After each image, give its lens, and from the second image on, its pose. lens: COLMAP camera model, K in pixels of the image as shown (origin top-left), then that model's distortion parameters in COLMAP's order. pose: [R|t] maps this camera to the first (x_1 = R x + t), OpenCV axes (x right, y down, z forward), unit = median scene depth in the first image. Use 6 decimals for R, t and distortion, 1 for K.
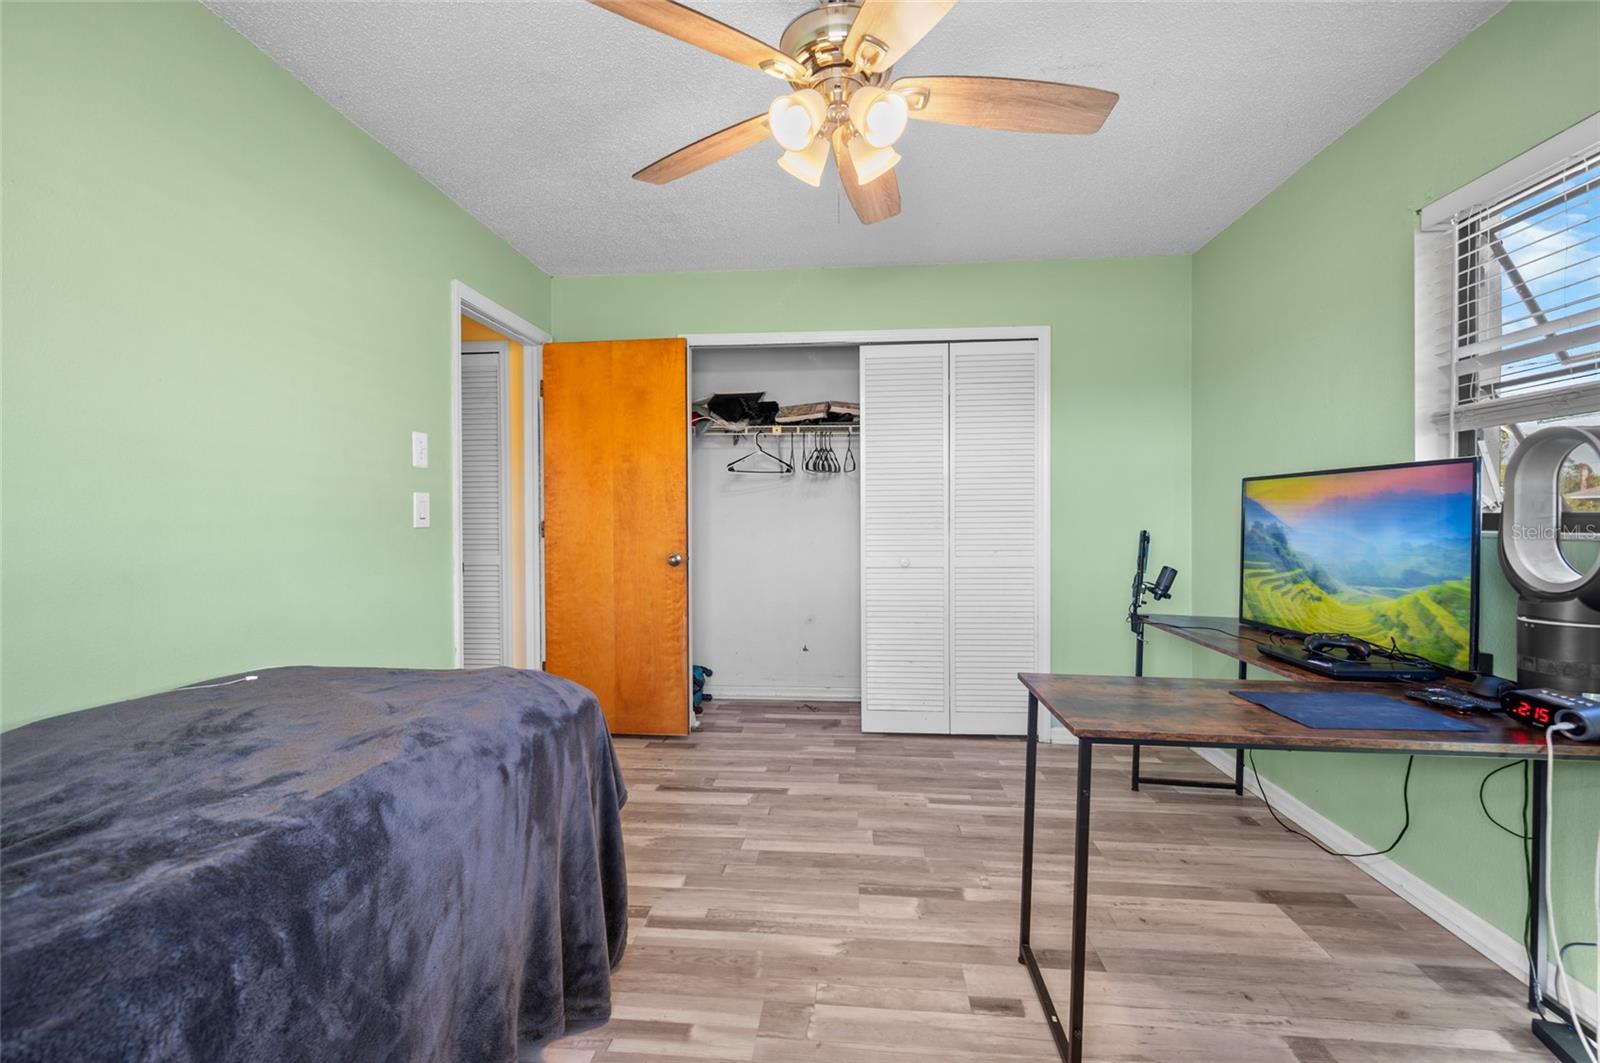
lens RADIAL K [[686.6, 0, 800.0], [0, 686.6, 494.4], [0, 0, 1]] dist [-0.002480, -0.000442]
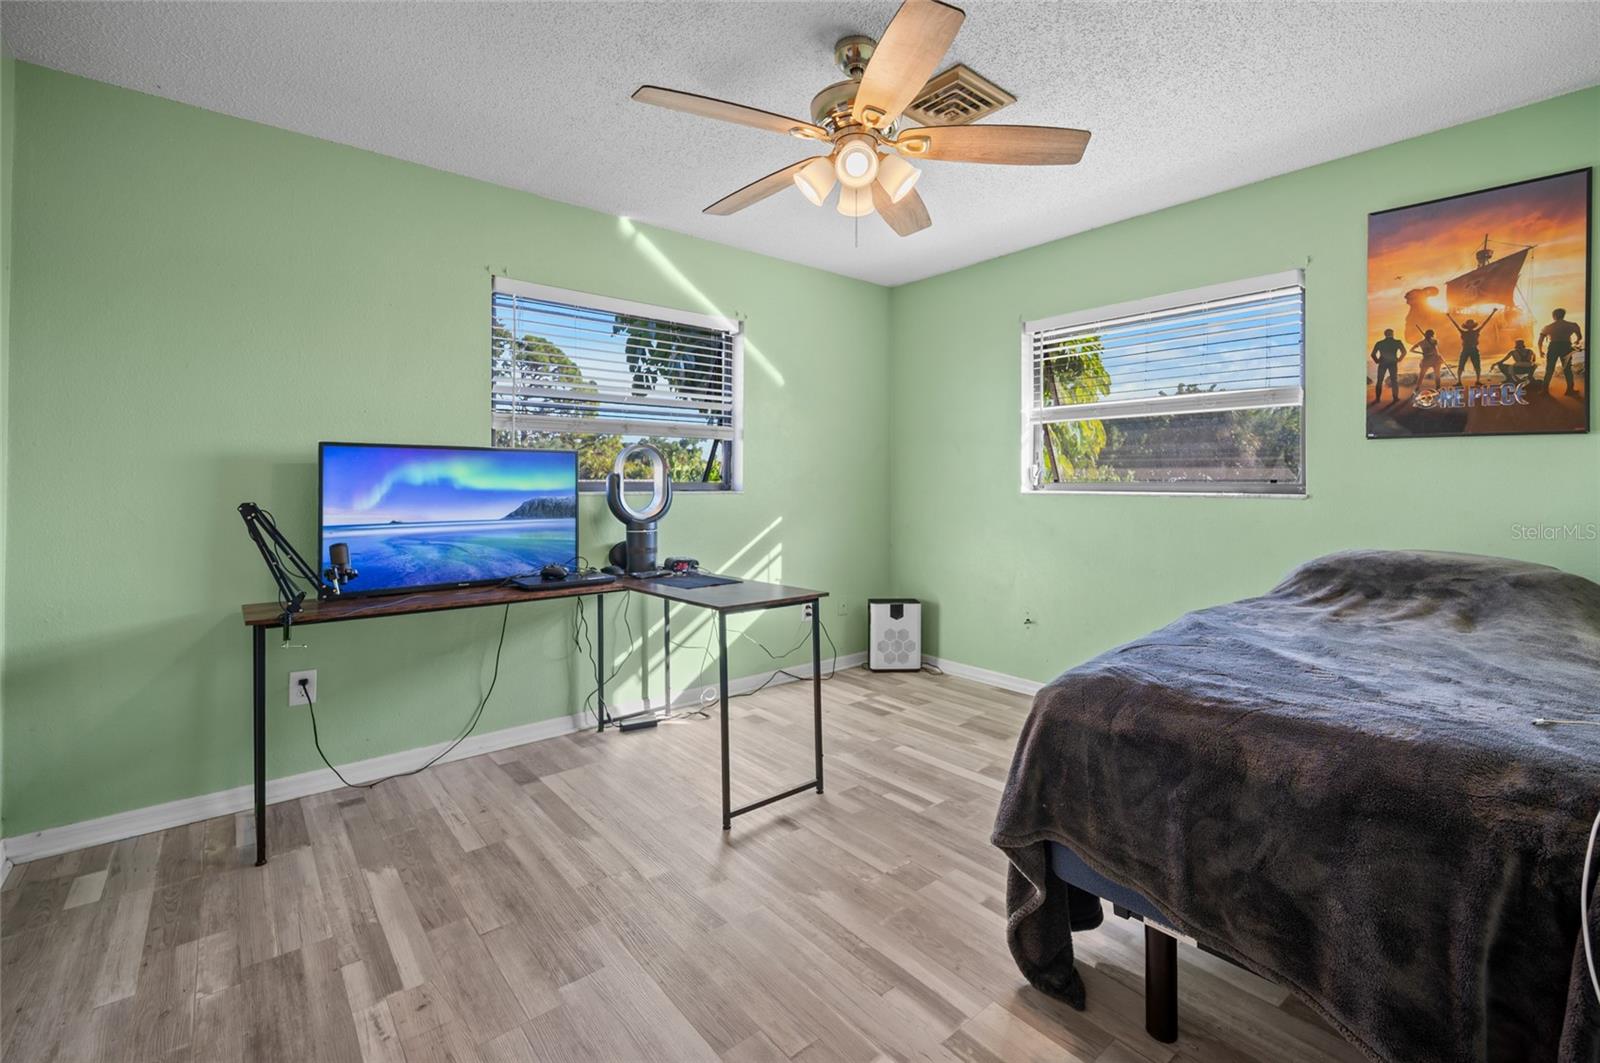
lens RADIAL K [[702.1, 0, 799.1], [0, 702.1, 486.2], [0, 0, 1]] dist [-0.000689, -0.000169]
pose [[-0.707932, -0.000013, 0.706280, -0.598824], [-0.021933, 0.999518, -0.021966, 0.055087], [-0.705940, -0.031041, -0.707591, 1.582180]]
